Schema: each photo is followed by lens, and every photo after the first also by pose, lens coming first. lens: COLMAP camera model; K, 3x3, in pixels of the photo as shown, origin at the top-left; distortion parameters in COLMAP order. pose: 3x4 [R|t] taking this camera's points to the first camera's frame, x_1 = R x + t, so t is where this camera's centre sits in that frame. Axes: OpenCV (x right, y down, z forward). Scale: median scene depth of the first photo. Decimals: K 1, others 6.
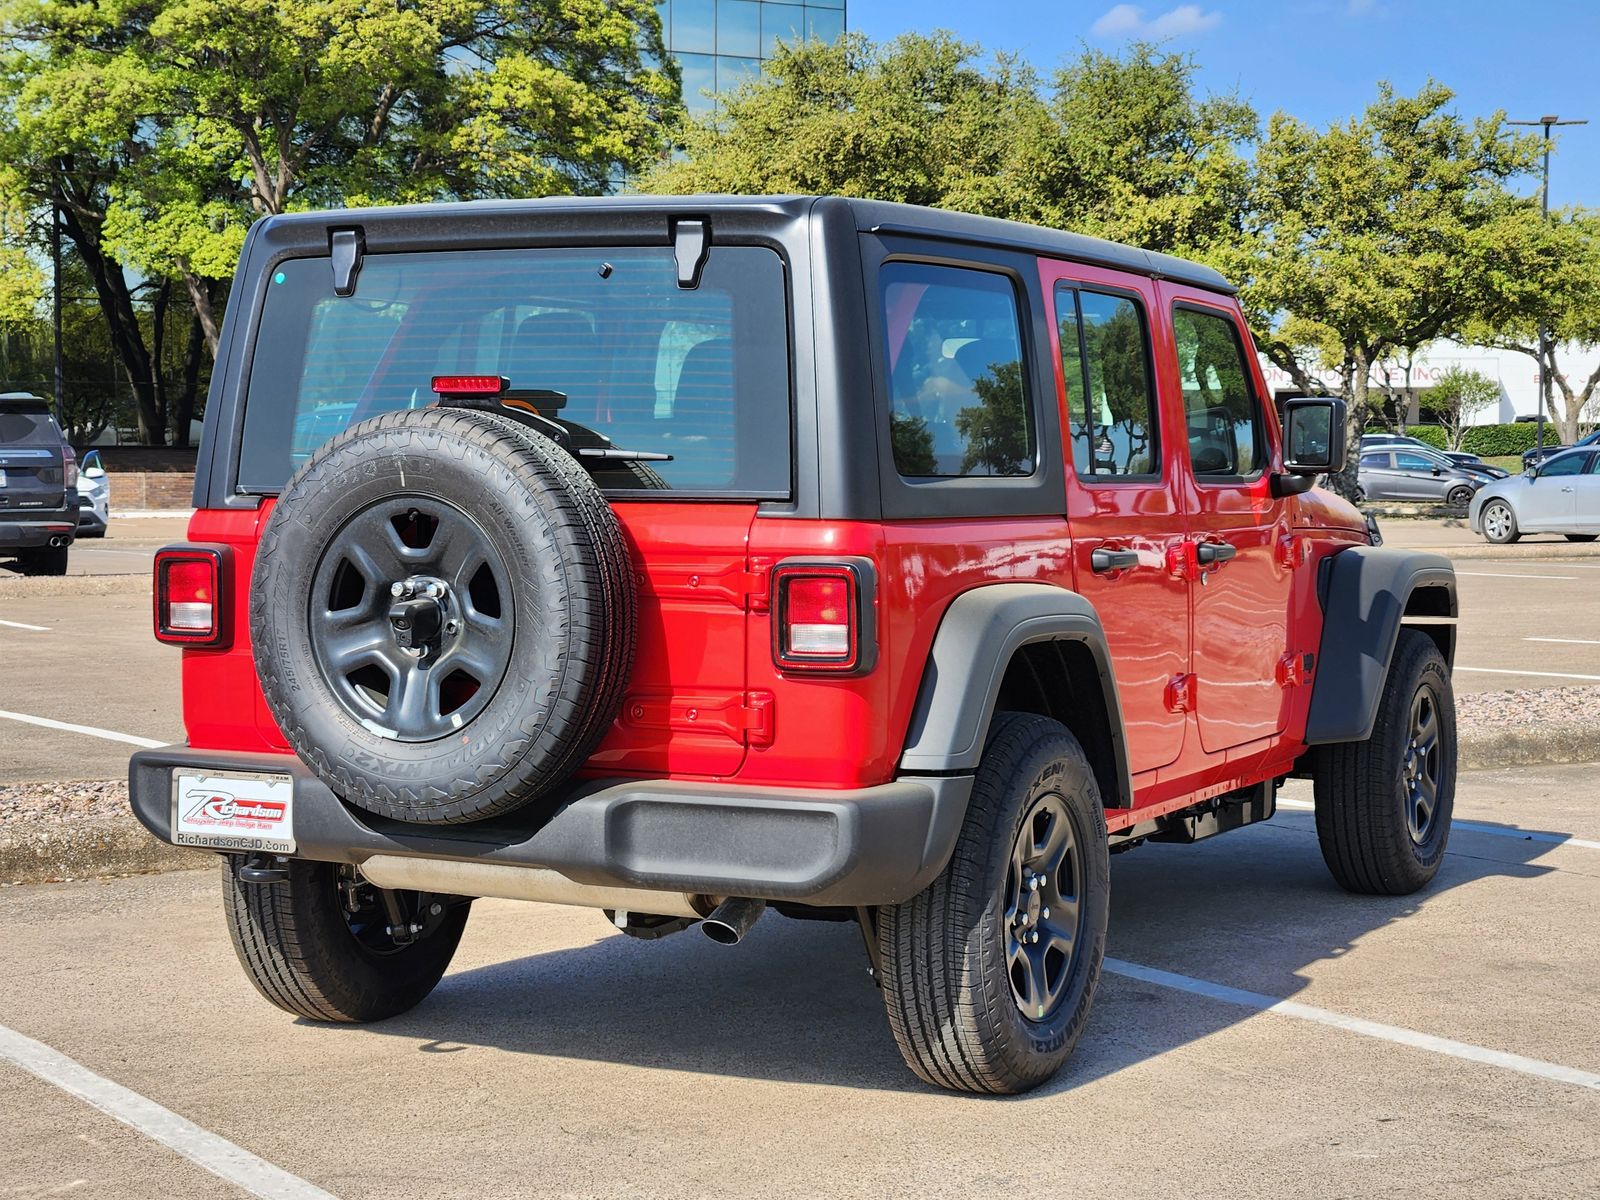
lens RADIAL K [[3004.0, 0, 747.2], [0, 3004.0, 598.6], [0, 0, 1]] dist [-0.029182, 0.167542]
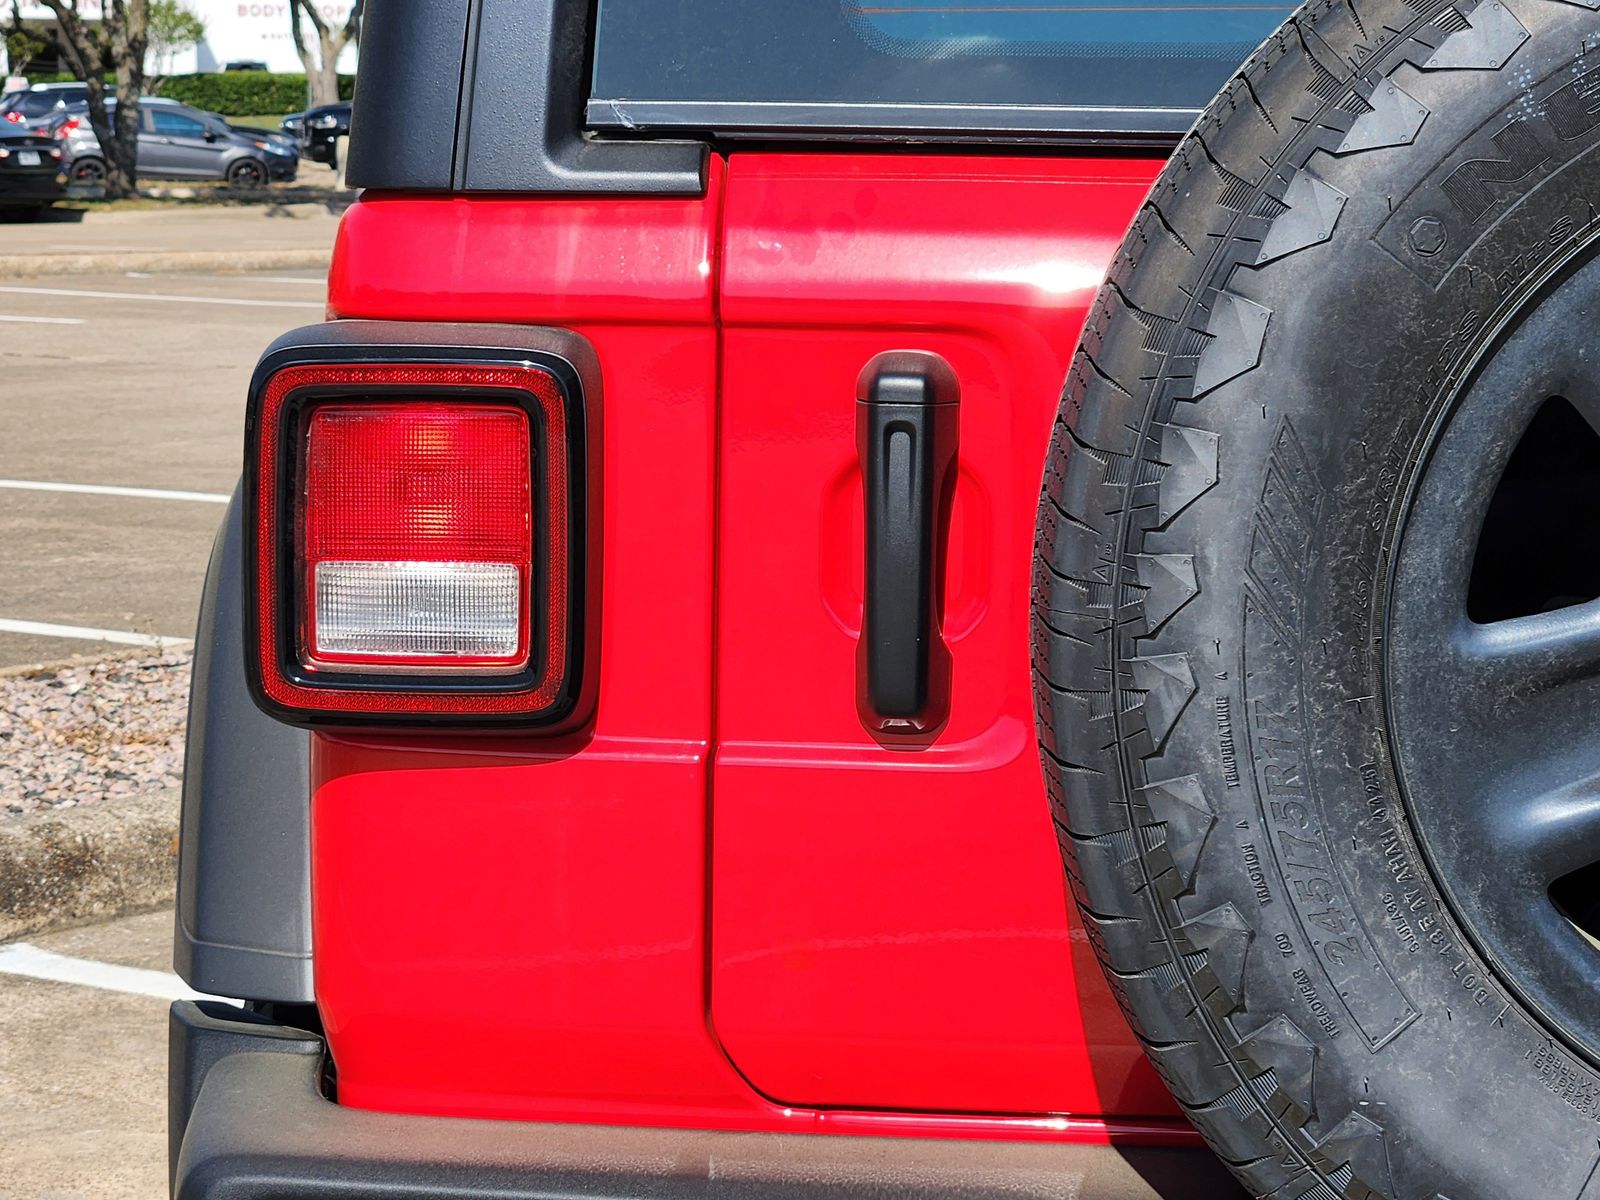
lens RADIAL K [[4206.2, 0, 800.0], [0, 4206.2, 600.0], [0, 0, 1]] dist [-0.662246, 10.681644]
pose [[0.923991, -0.034559, 0.380851, -0.290078], [0.008482, 0.997515, 0.069938, -0.019636], [-0.382321, -0.061392, 0.921988, 0.660846]]
